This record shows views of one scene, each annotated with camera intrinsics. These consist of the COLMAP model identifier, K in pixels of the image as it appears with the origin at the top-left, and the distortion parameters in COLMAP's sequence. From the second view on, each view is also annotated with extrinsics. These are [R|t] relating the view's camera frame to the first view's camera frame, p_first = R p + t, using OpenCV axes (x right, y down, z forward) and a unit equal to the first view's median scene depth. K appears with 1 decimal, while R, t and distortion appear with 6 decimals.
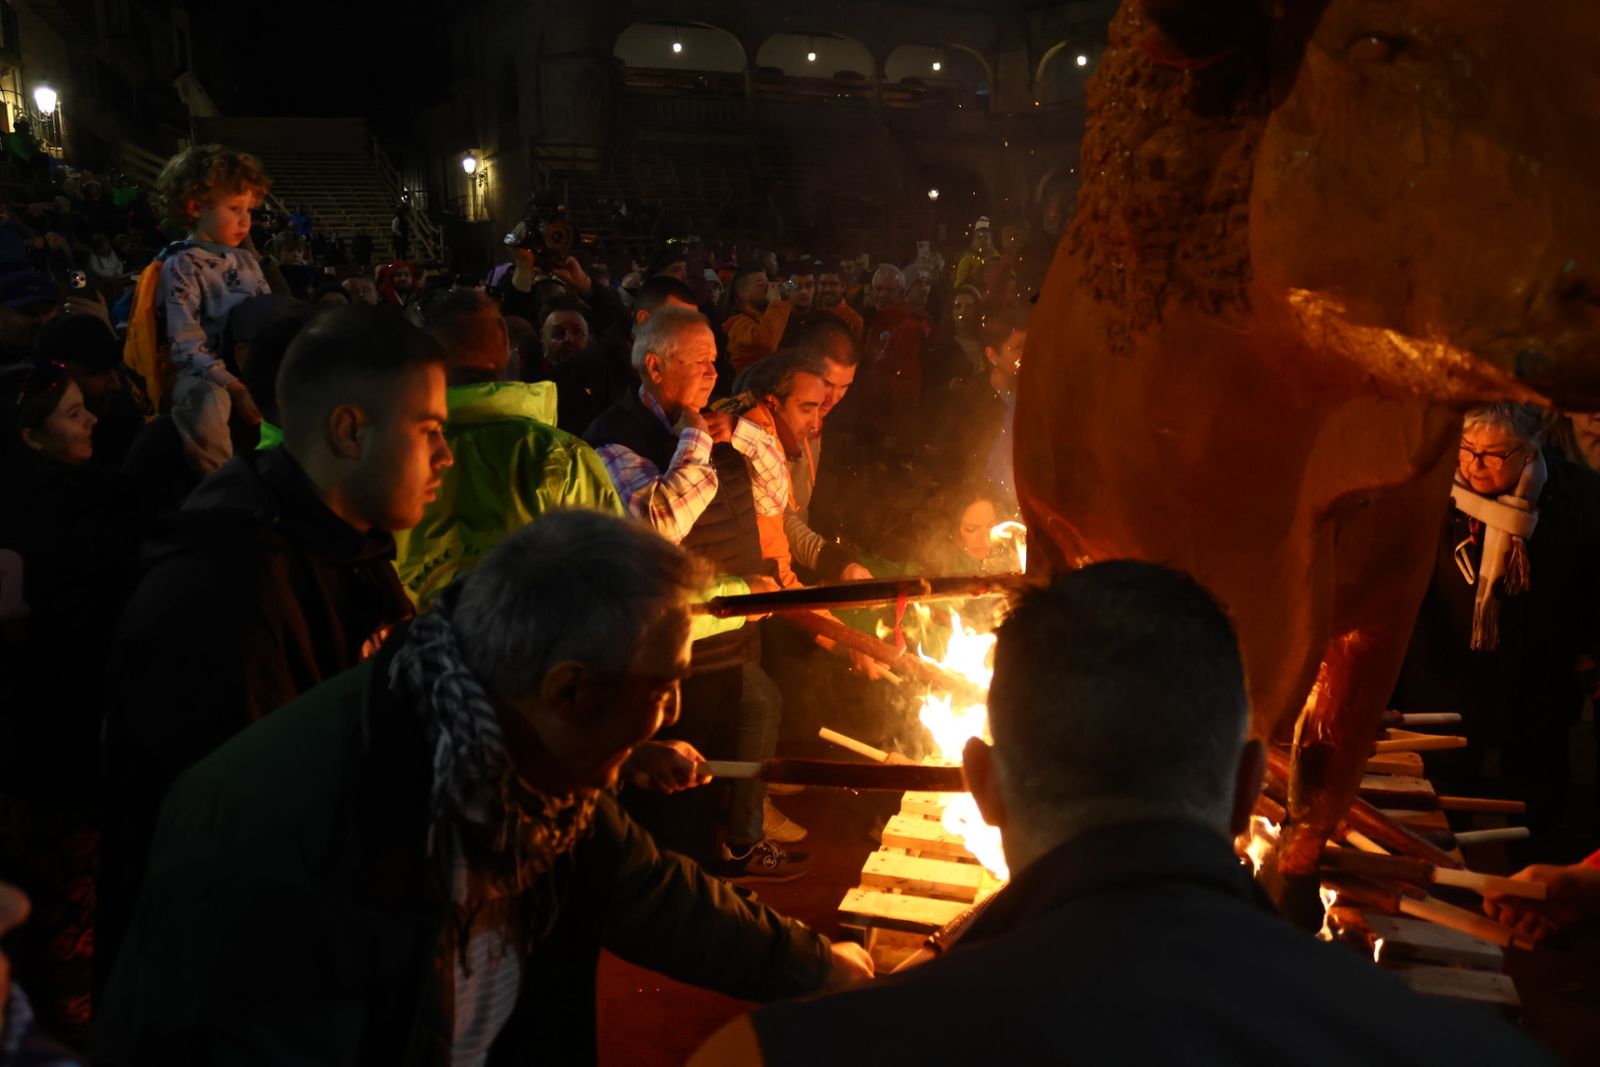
lens RADIAL K [[1308.2, 0, 793.9], [0, 1308.2, 530.3], [0, 0, 1]] dist [-0.169304, 0.150510]
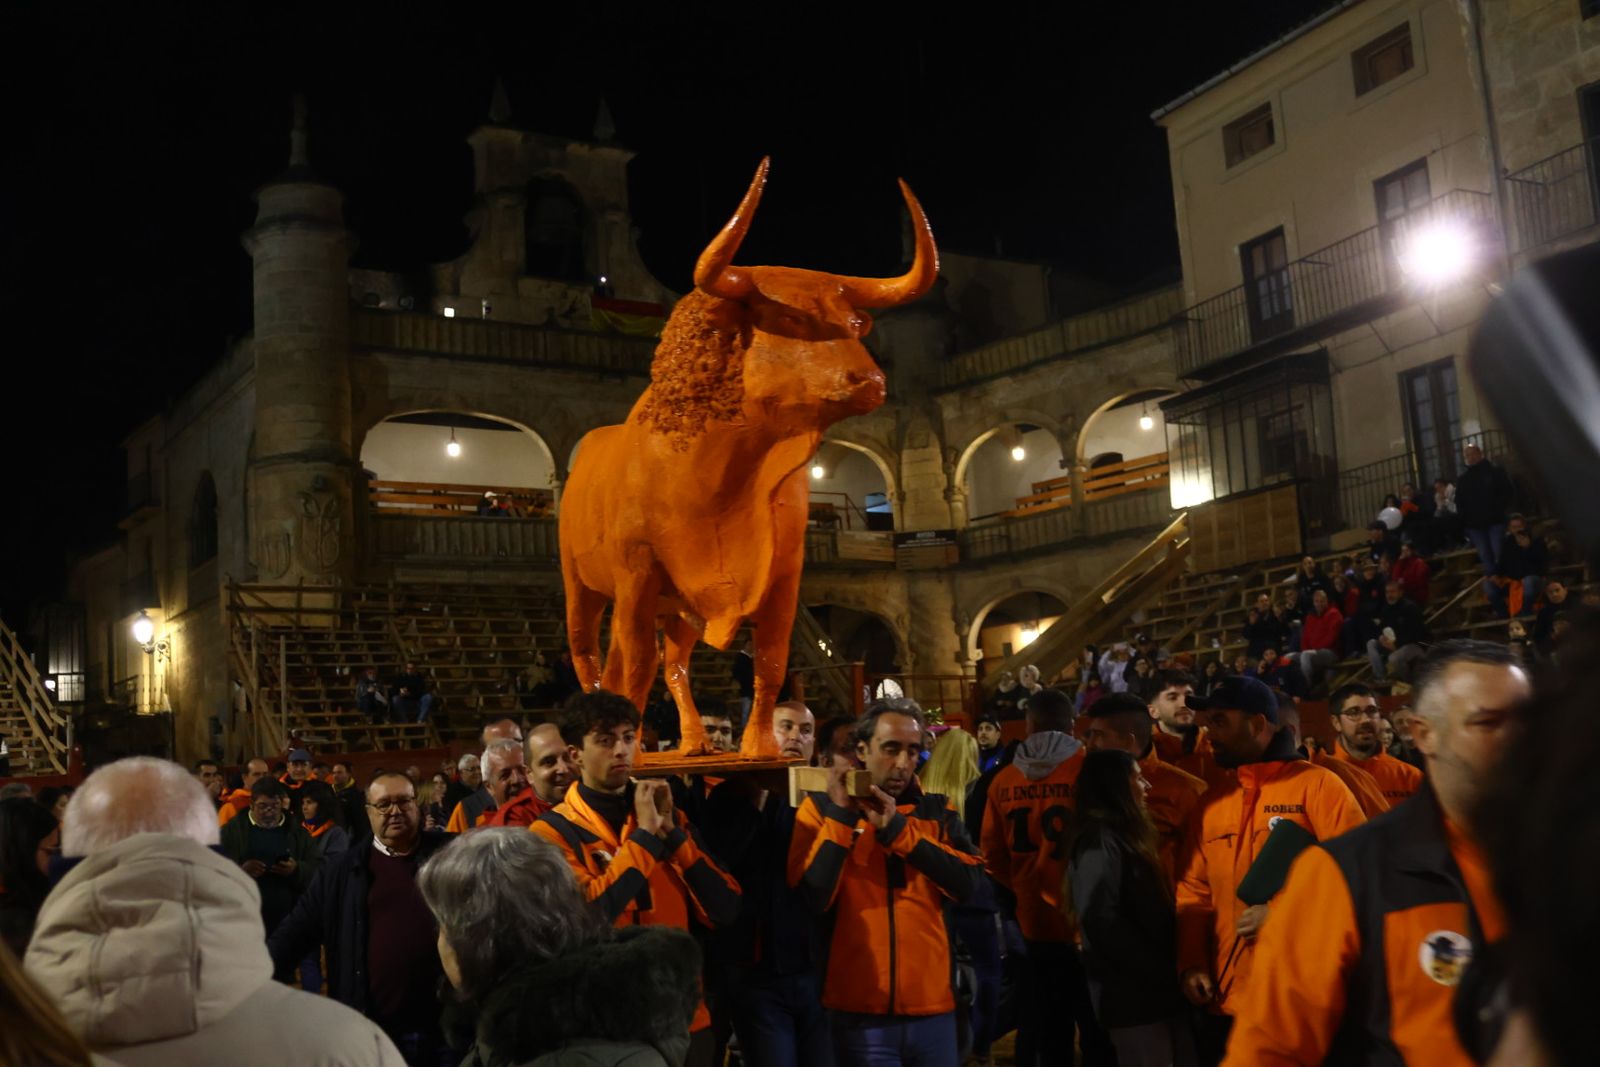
lens RADIAL K [[1505.6, 0, 745.7], [0, 1505.6, 534.2], [0, 0, 1]] dist [-0.069032, 0.015864]
pose [[0.991987, -0.030757, 0.122535, -0.034586], [0.071018, 0.937920, -0.339504, -0.046730], [-0.104486, 0.345485, 0.932589, 0.235671]]
